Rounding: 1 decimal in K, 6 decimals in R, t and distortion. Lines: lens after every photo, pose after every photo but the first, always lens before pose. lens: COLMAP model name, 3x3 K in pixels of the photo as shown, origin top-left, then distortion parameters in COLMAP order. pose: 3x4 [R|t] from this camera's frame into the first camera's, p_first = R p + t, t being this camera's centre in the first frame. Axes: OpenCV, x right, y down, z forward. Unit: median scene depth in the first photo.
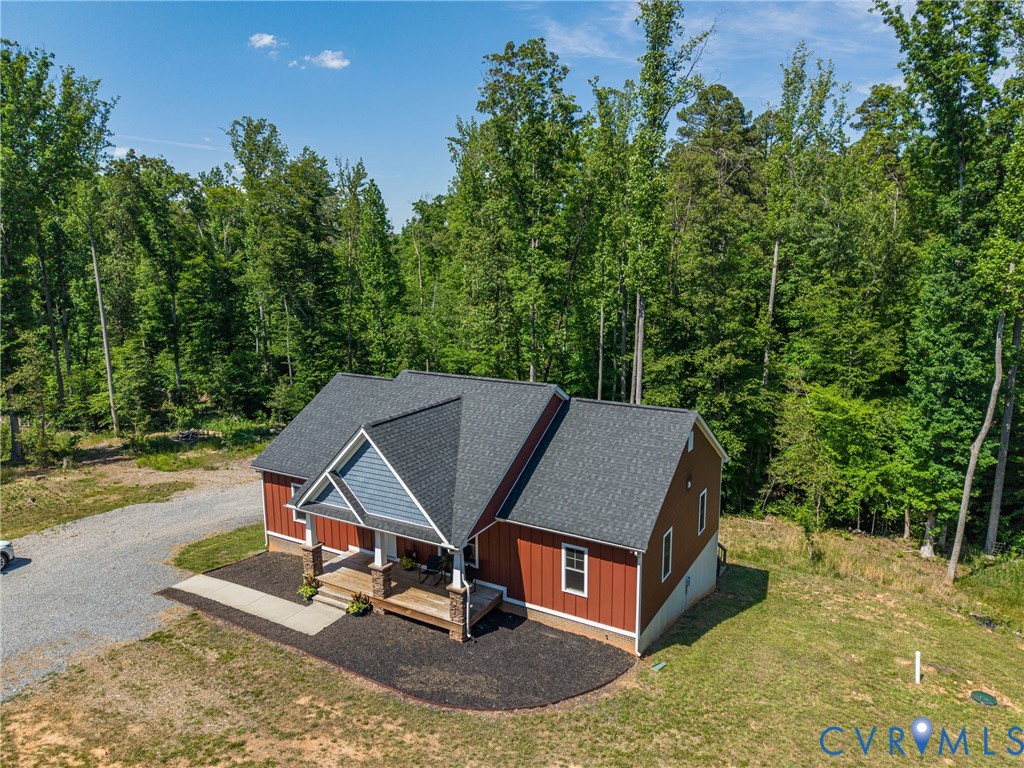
lens RADIAL K [[683.5, 0, 512.0], [0, 683.5, 384.0], [0, 0, 1]] dist [0.020924, -0.016822]
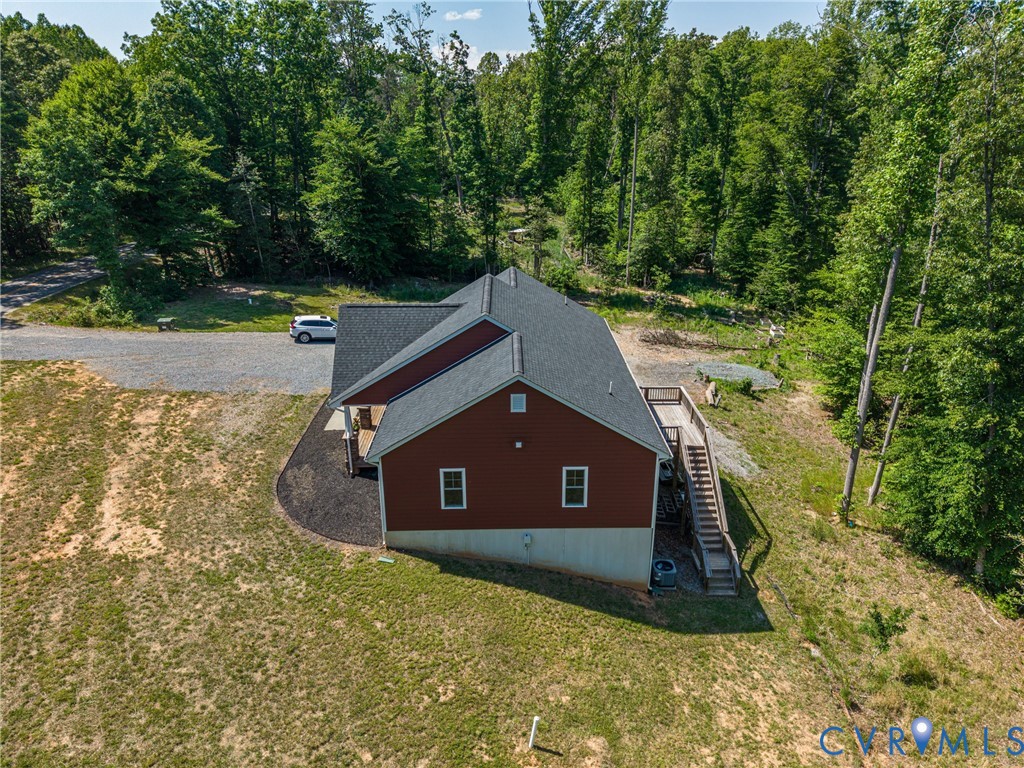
lens RADIAL K [[683.5, 0, 512.0], [0, 683.5, 384.0], [0, 0, 1]] dist [0.020924, -0.016822]
pose [[0.515278, 0.322702, -0.793947, 1.120198], [-0.156875, 0.946264, 0.282798, -0.234582], [0.842543, -0.021169, 0.538213, 0.530756]]
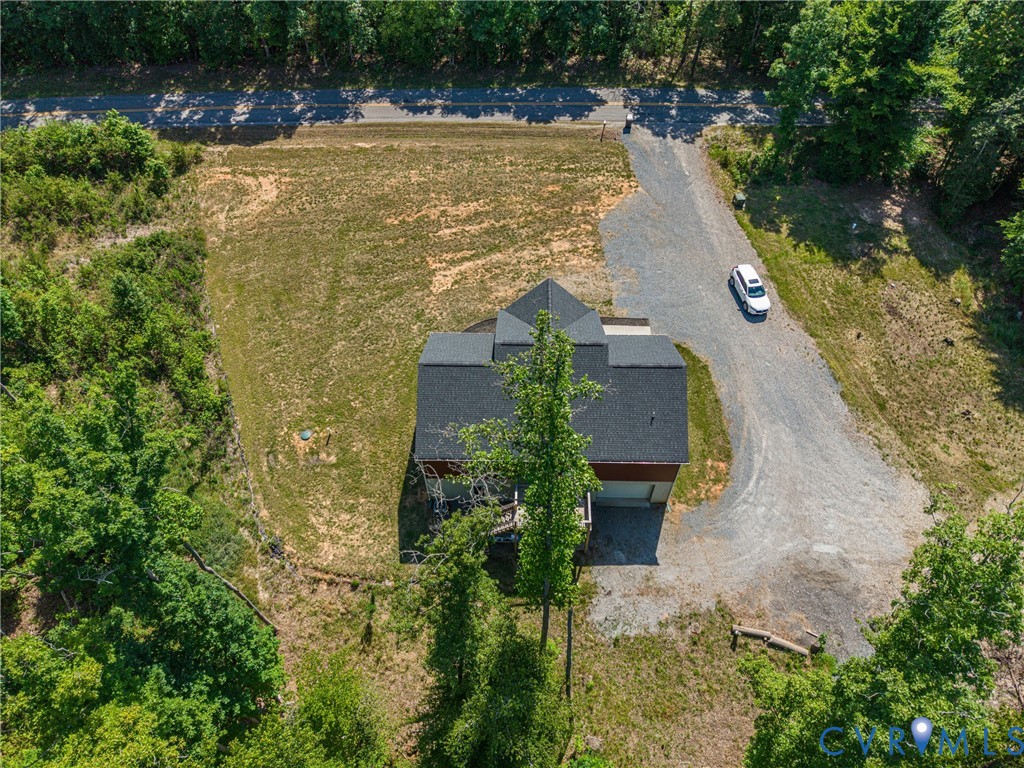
lens RADIAL K [[679.6, 0, 512.0], [0, 679.6, 384.0], [0, 0, 1]] dist [0.125171, -0.298565]
pose [[-0.872523, 0.394330, -0.288457, 0.659263], [-0.078376, 0.469792, 0.879291, -1.708950], [0.482246, 0.789810, -0.378998, 2.037001]]
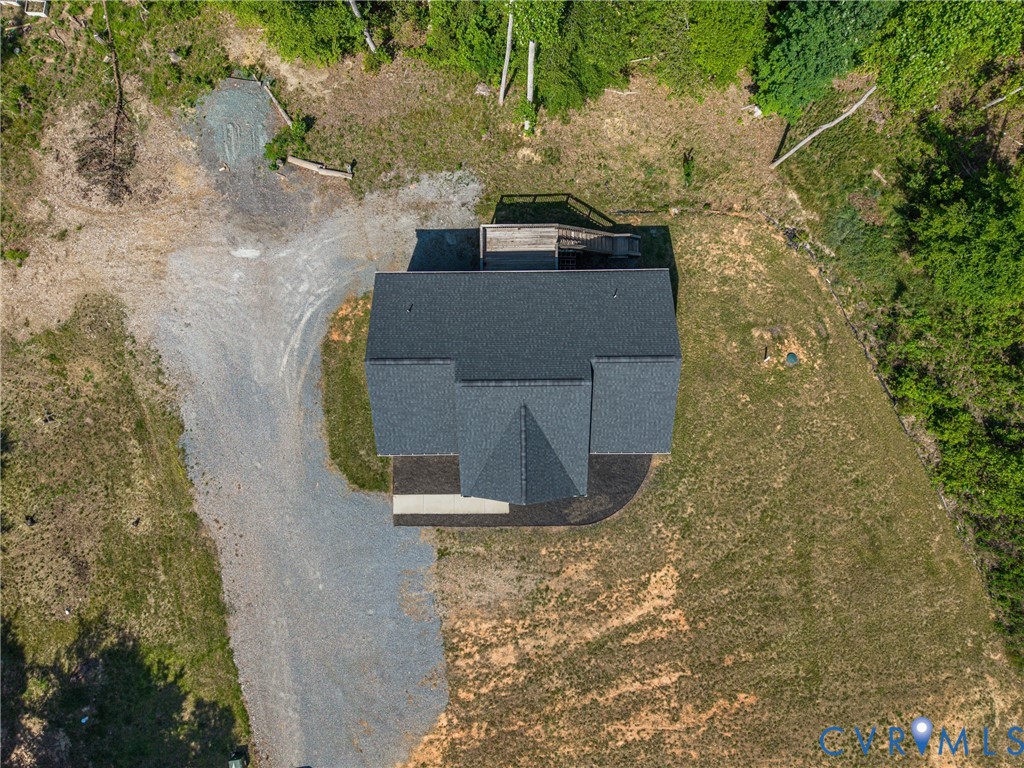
lens RADIAL K [[698.5, 0, 515.6], [0, 698.5, 377.7], [0, 0, 1]] dist [0.016068, -0.010071]
pose [[0.859152, -0.511652, 0.008315, -0.090334], [0.096444, 0.177861, 0.979318, -1.676746], [-0.502549, -0.840582, 0.202155, 0.914094]]
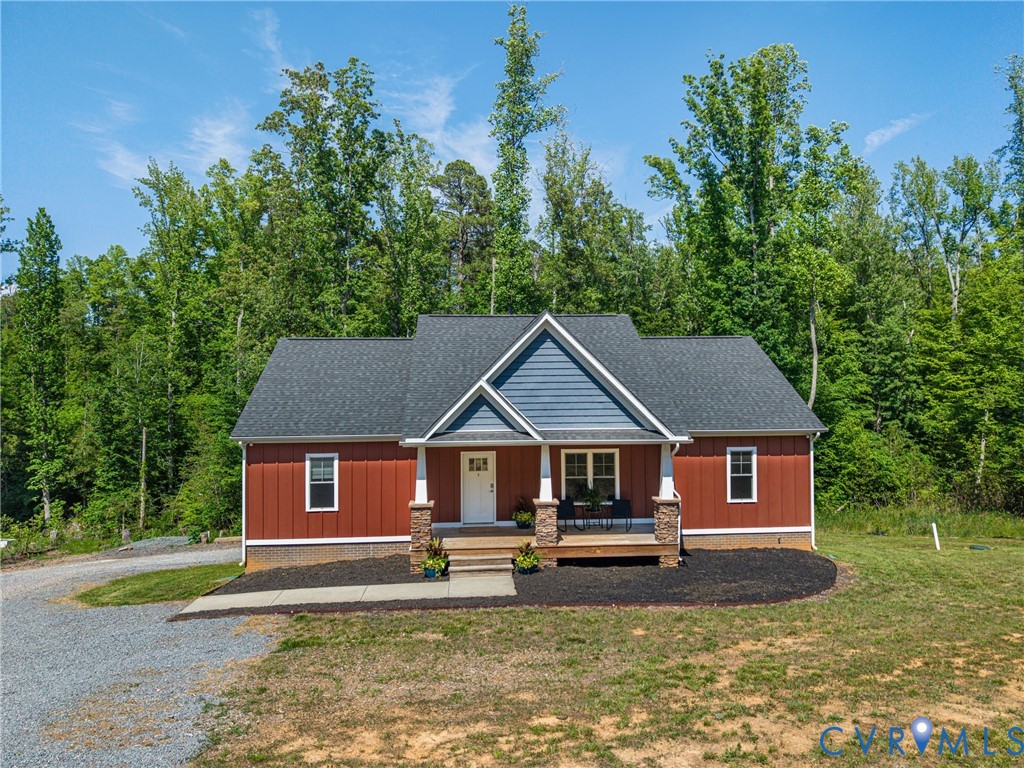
lens RADIAL K [[683.5, 0, 512.0], [0, 683.5, 384.0], [0, 0, 1]] dist [0.020924, -0.016822]
pose [[0.826725, 0.003594, 0.562595, -0.692426], [0.104716, 0.981523, -0.160149, 0.265948], [-0.552776, 0.191311, 0.811073, 0.389480]]
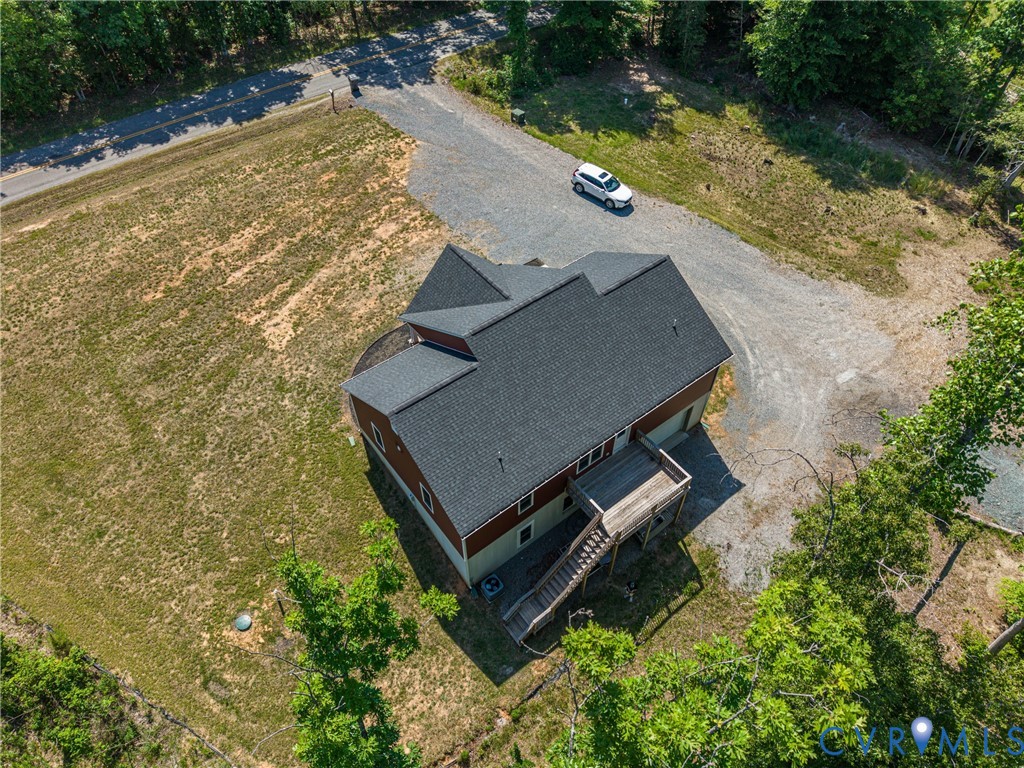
lens RADIAL K [[698.5, 0, 515.6], [0, 698.5, 377.7], [0, 0, 1]] dist [0.016068, -0.010071]
pose [[-0.373078, 0.708345, -0.599216, 0.972013], [-0.168215, 0.583501, 0.794500, -1.126079], [0.912424, 0.397207, -0.098537, 1.433275]]
